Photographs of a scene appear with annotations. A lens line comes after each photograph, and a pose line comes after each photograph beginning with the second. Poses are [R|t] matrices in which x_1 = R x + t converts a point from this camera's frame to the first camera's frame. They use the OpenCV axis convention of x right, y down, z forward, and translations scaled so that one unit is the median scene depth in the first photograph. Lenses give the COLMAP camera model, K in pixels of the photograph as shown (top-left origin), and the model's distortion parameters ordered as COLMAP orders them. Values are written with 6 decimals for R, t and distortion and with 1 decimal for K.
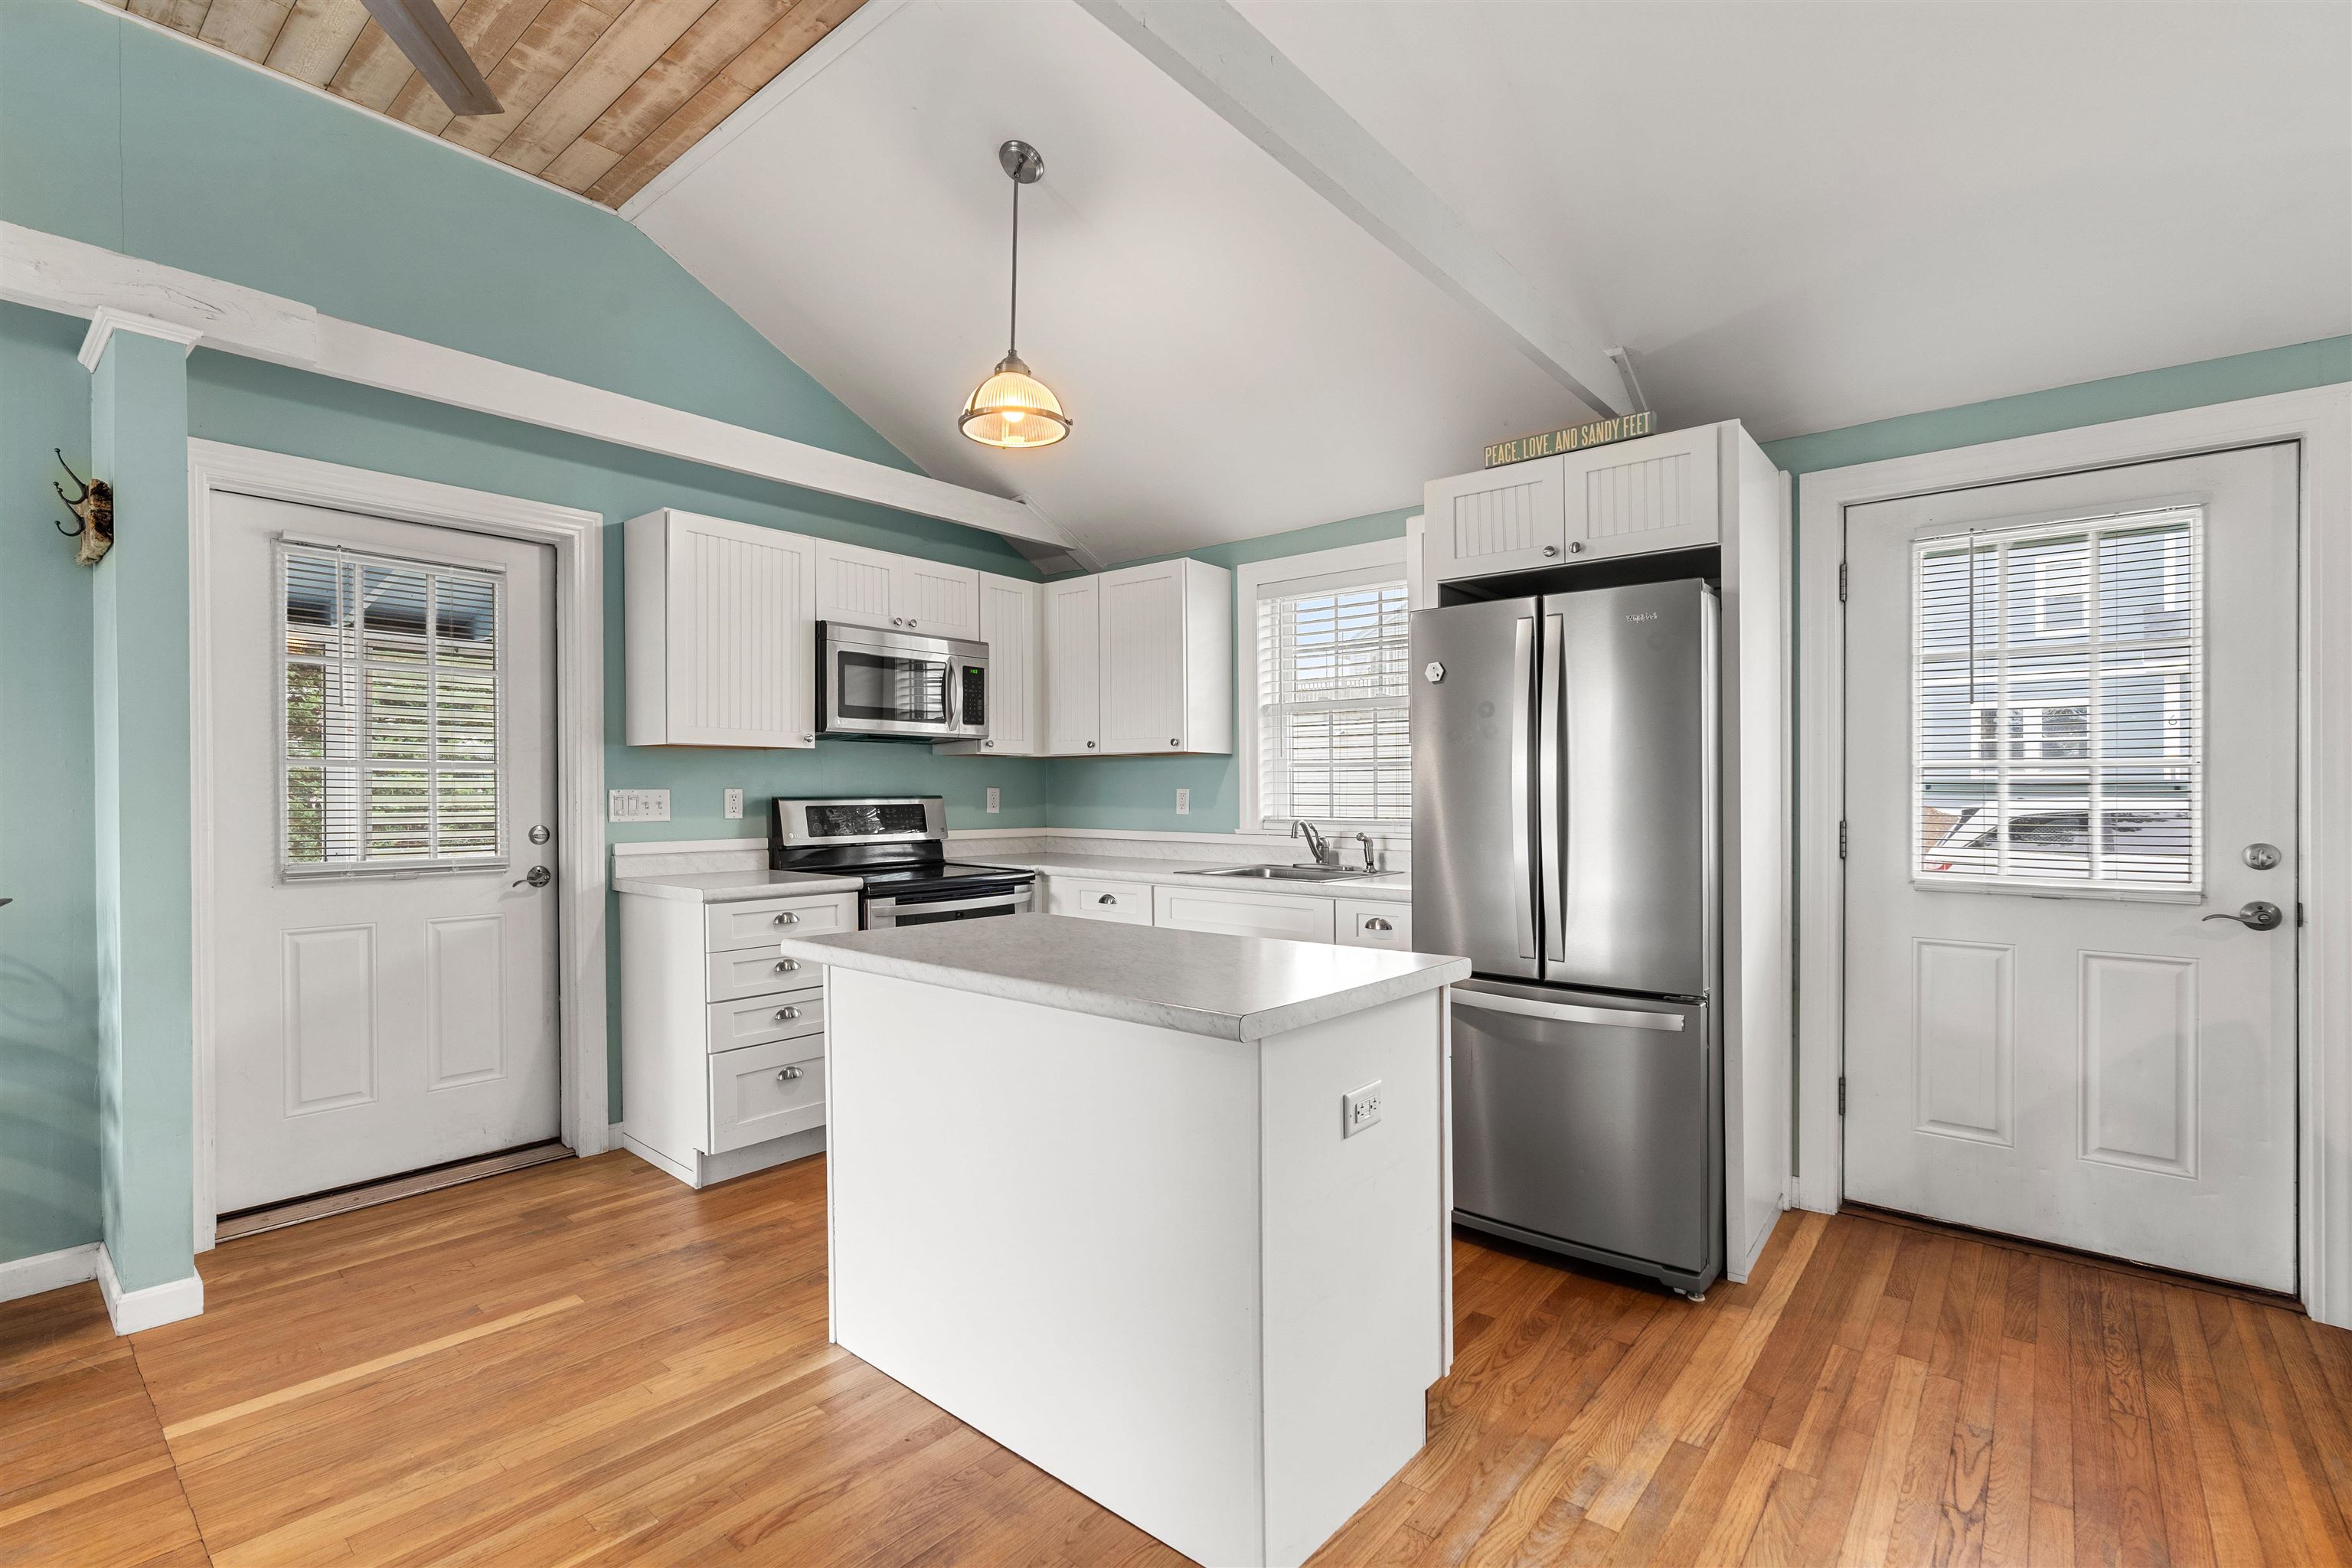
lens RADIAL K [[1067.6, 0, 1168.2], [0, 1067.6, 801.4], [0, 0, 1]] dist [-0.003257, 0.000574]
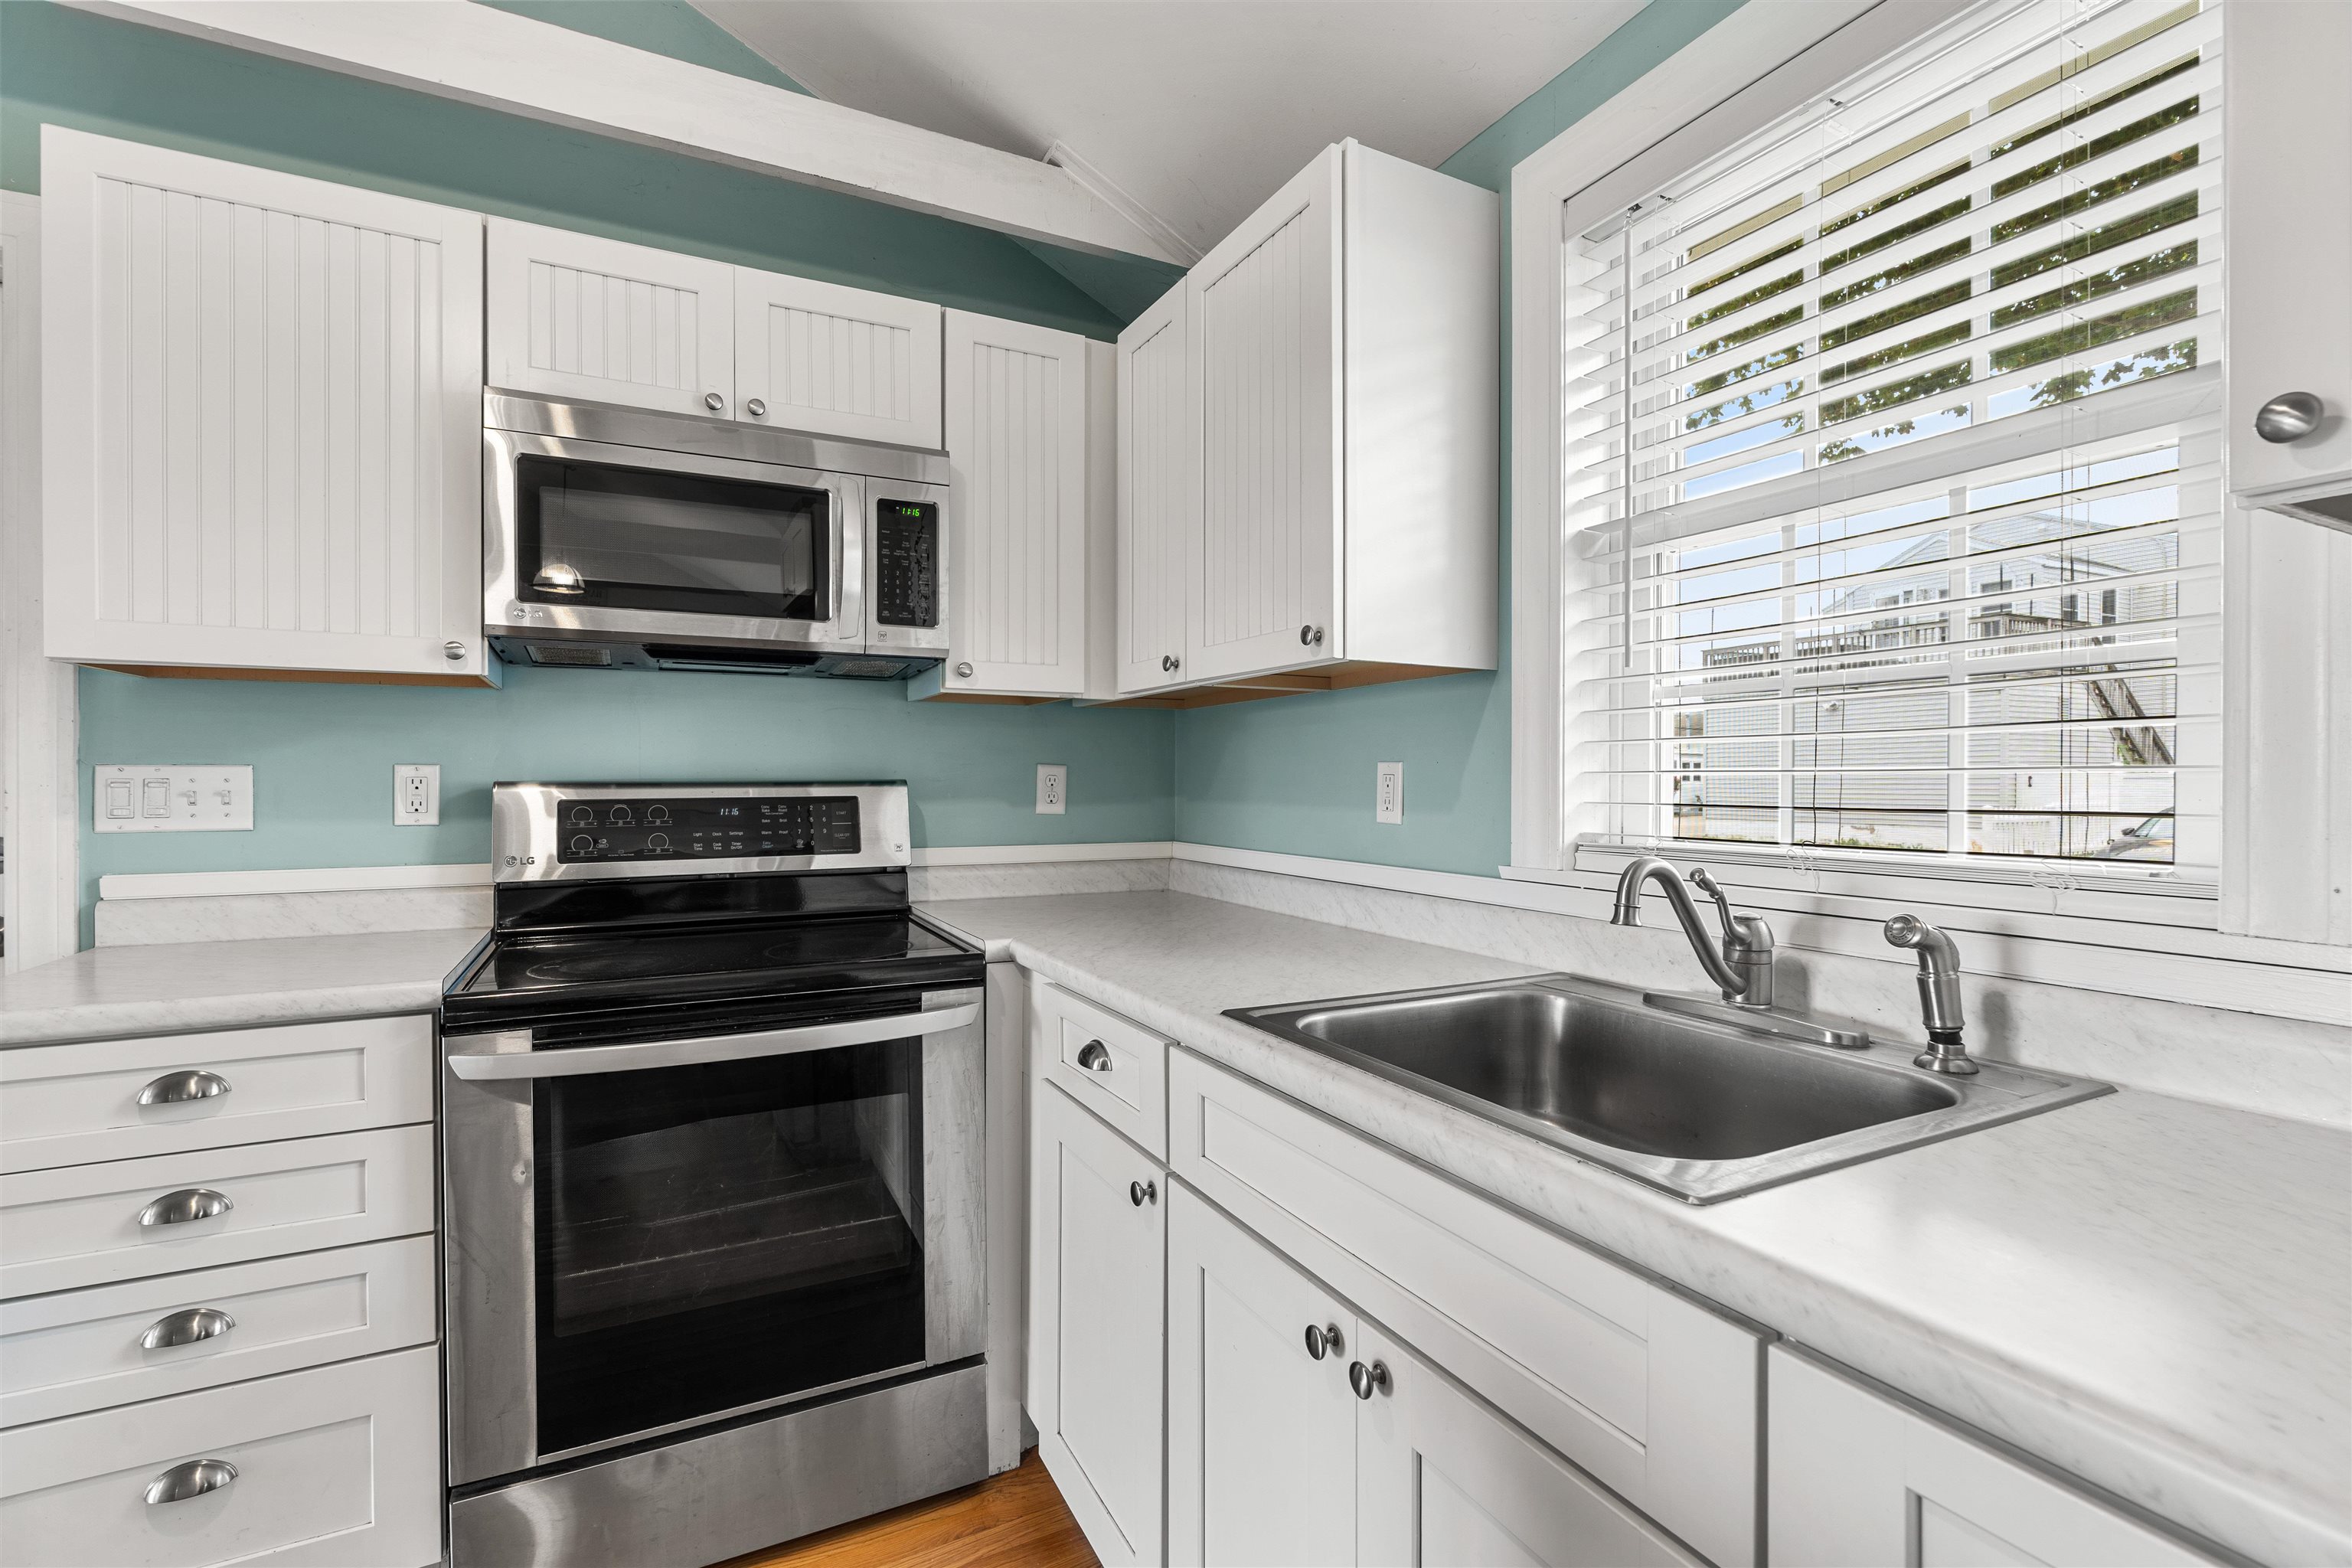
lens RADIAL K [[1063.7, 0, 1176.8], [0, 1063.7, 791.2], [0, 0, 1]] dist [-0.002631, -0.000277]
pose [[0.921677, 0.001731, -0.387953, 0.117004], [-0.002157, 0.999997, -0.000662, -0.000183], [0.387951, 0.001447, 0.921679, 0.688527]]
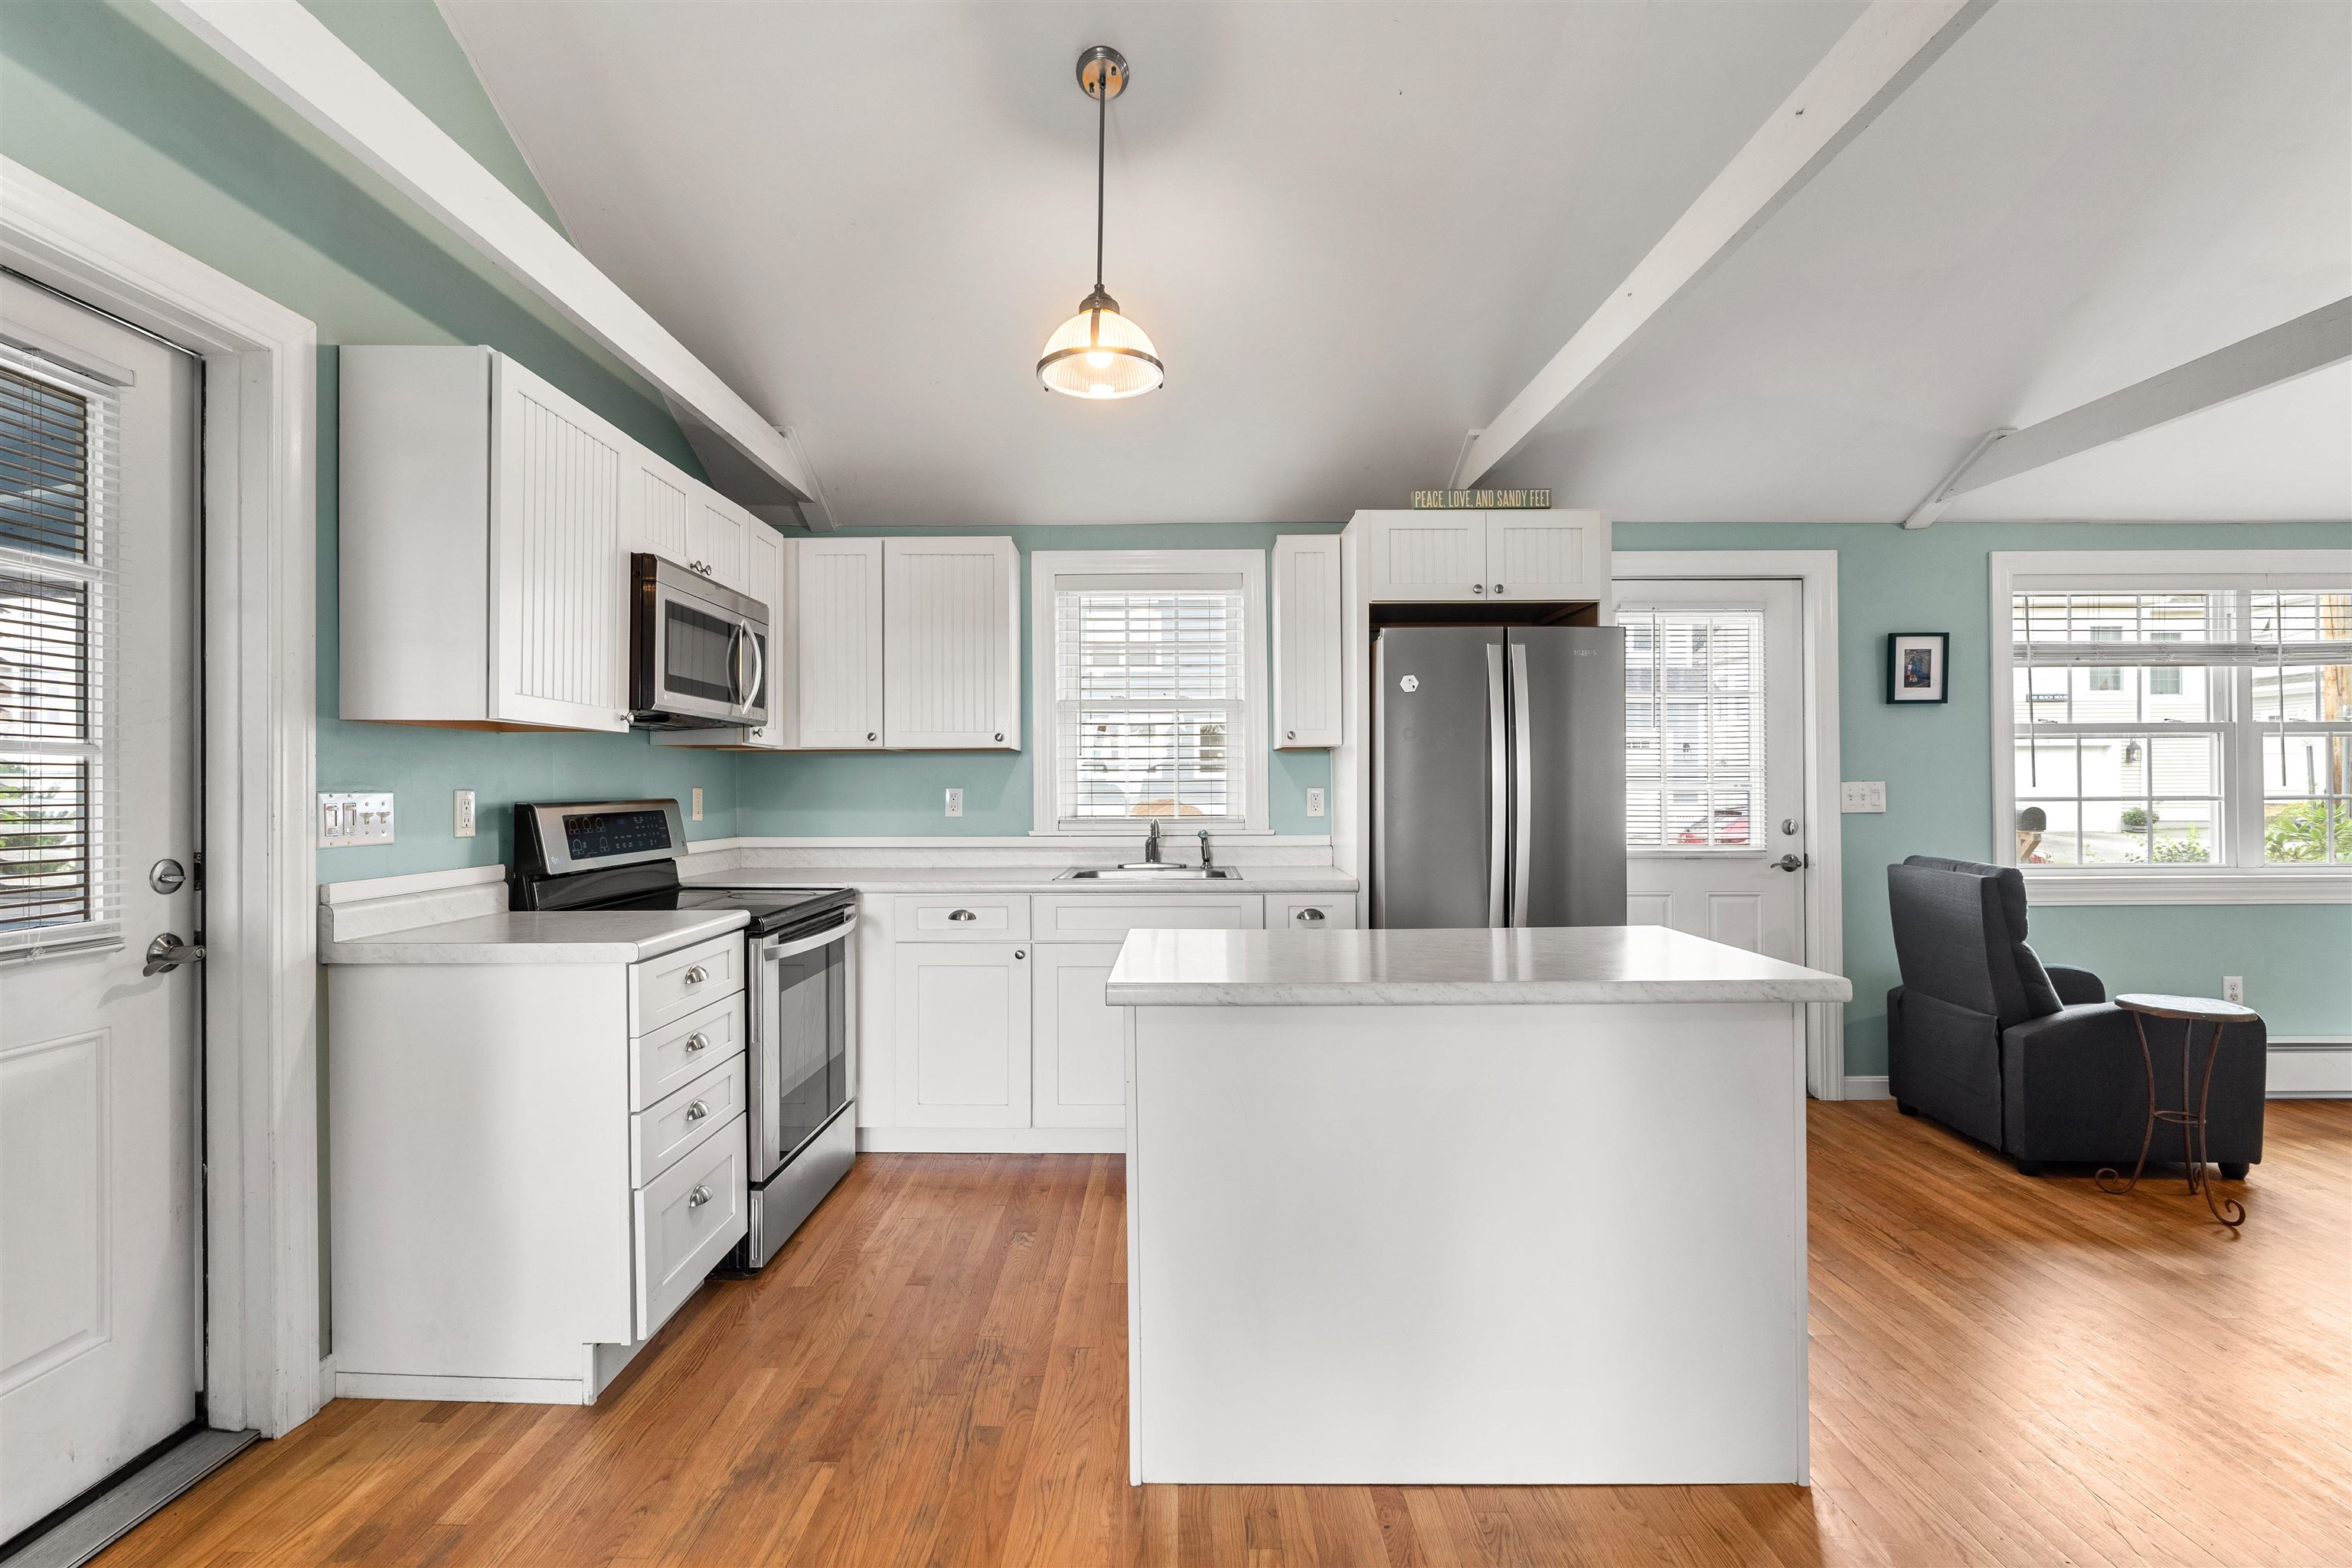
lens RADIAL K [[1061.1, 0, 1175.0], [0, 1061.1, 789.1], [0, 0, 1]] dist [-0.003200, 0.000906]
pose [[0.766035, -0.004053, 0.642786, -0.498056], [0.010377, 0.999928, -0.006062, -0.004422], [-0.642715, 0.011314, 0.766022, 0.229663]]
